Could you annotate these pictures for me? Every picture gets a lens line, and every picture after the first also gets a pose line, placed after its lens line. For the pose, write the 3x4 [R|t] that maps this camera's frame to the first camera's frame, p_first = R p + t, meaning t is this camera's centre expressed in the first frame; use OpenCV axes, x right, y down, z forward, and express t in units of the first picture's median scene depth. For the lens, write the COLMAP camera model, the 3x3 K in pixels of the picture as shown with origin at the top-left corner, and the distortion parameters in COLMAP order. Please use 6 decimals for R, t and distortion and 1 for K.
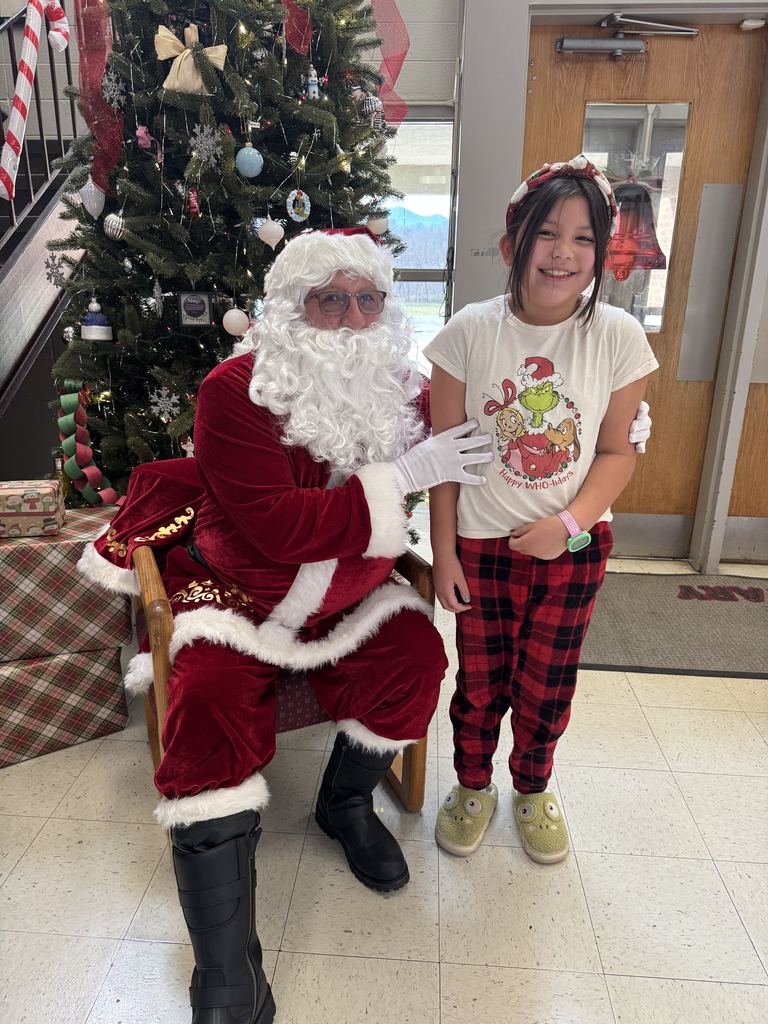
lens RADIAL K [[728.4, 0, 380.4], [0, 728.4, 515.2], [0, 0, 1]] dist [0.004996, -0.018171]
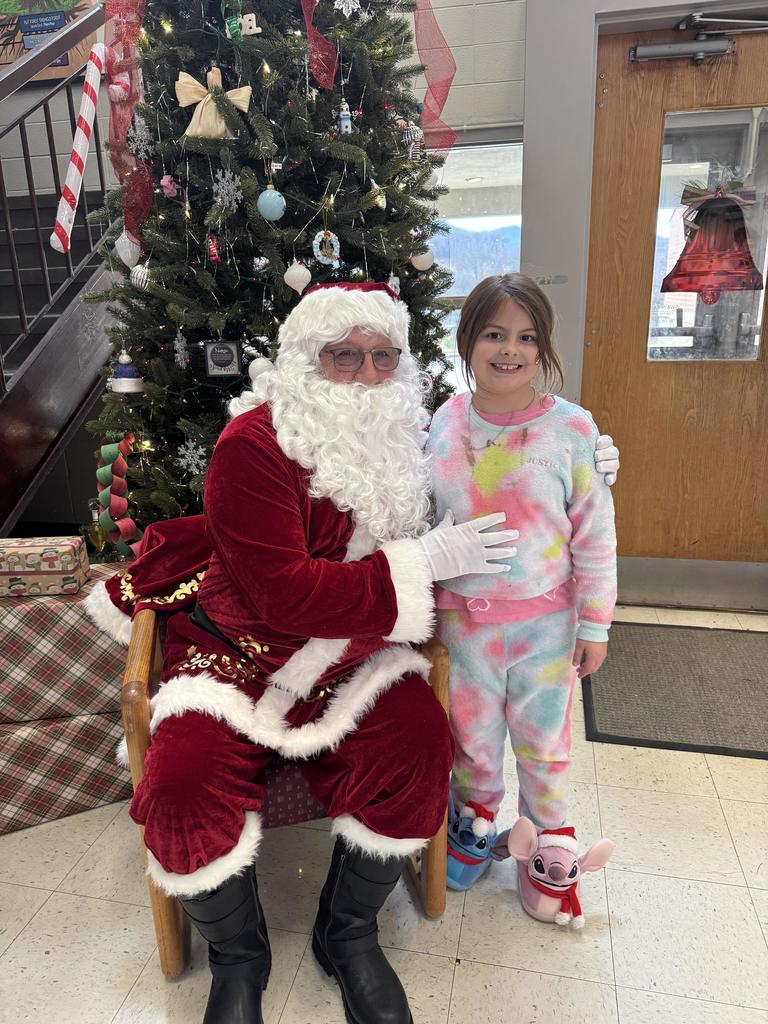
lens RADIAL K [[728.4, 0, 382.3], [0, 728.4, 513.3], [0, 0, 1]] dist [0.004996, -0.018171]
pose [[0.988198, 0.003587, -0.153140, 0.109069], [-0.008092, 0.999552, -0.028807, -0.054616], [0.152968, 0.029706, 0.987785, 0.091551]]
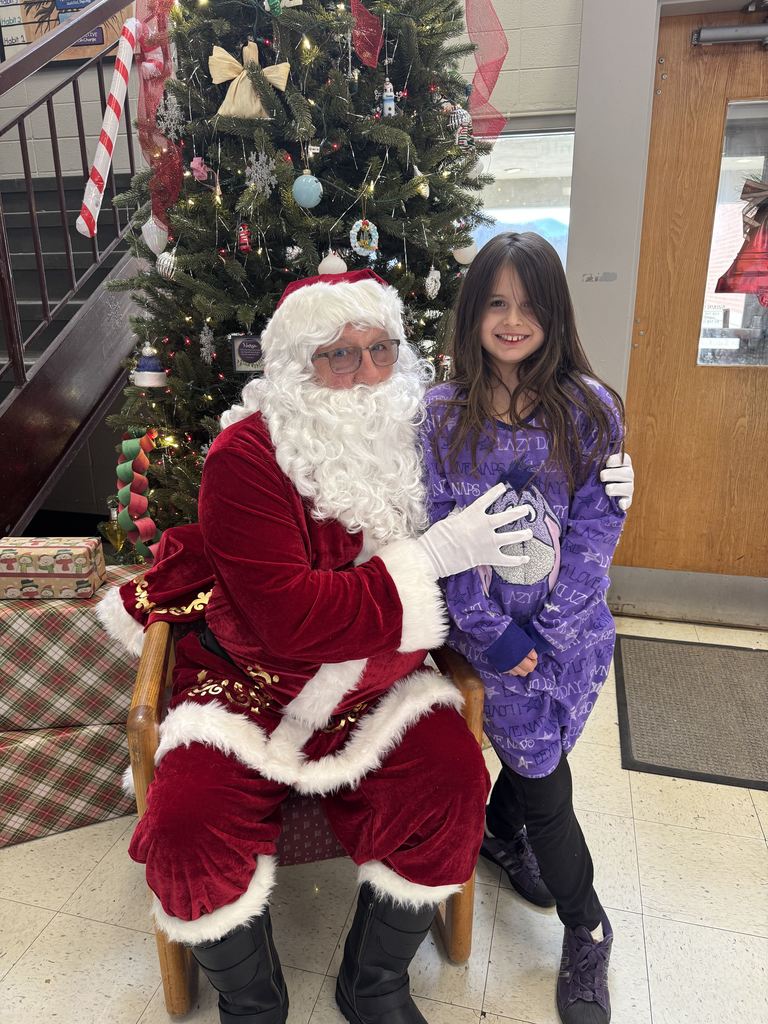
lens RADIAL K [[728.4, 0, 385.3], [0, 728.4, 513.9], [0, 0, 1]] dist [0.004996, -0.018171]
pose [[0.982713, 0.037412, -0.181317, 0.088558], [-0.040775, 0.999058, -0.014854, -0.080209], [0.180591, 0.021991, 0.983312, 0.148126]]
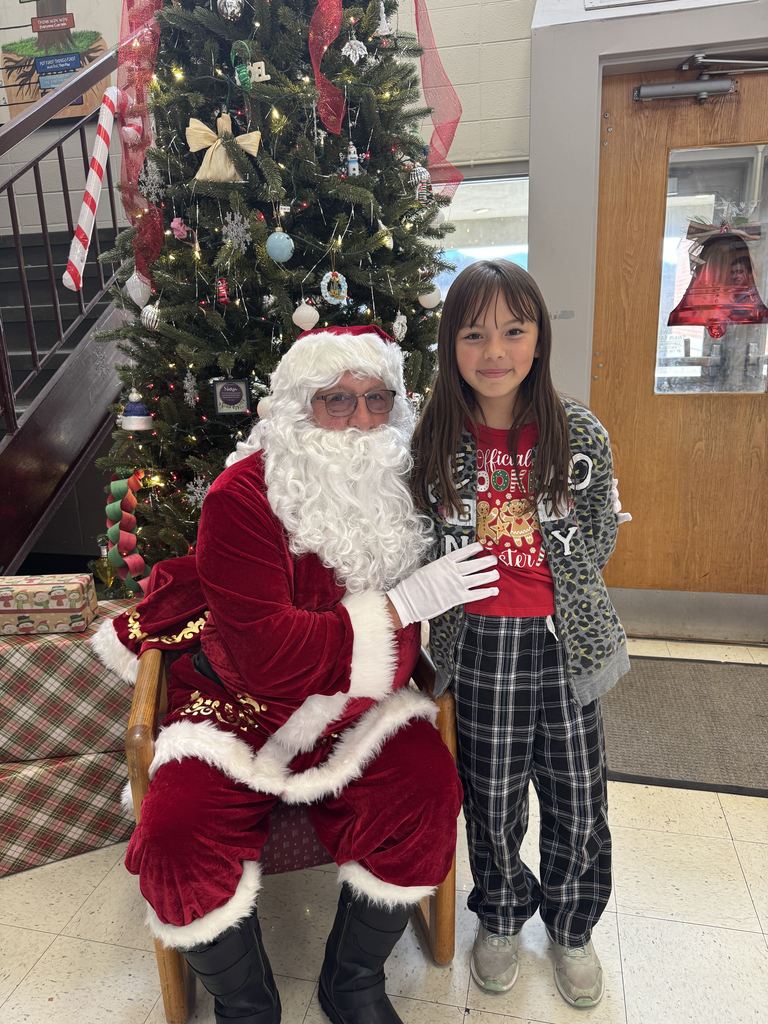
lens RADIAL K [[728.4, 0, 384.7], [0, 728.4, 516.2], [0, 0, 1]] dist [0.004996, -0.018171]
pose [[0.986568, -0.002785, -0.163328, 0.112286], [-0.006903, 0.998251, -0.058716, -0.071463], [0.163206, 0.059055, 0.984823, 0.091085]]
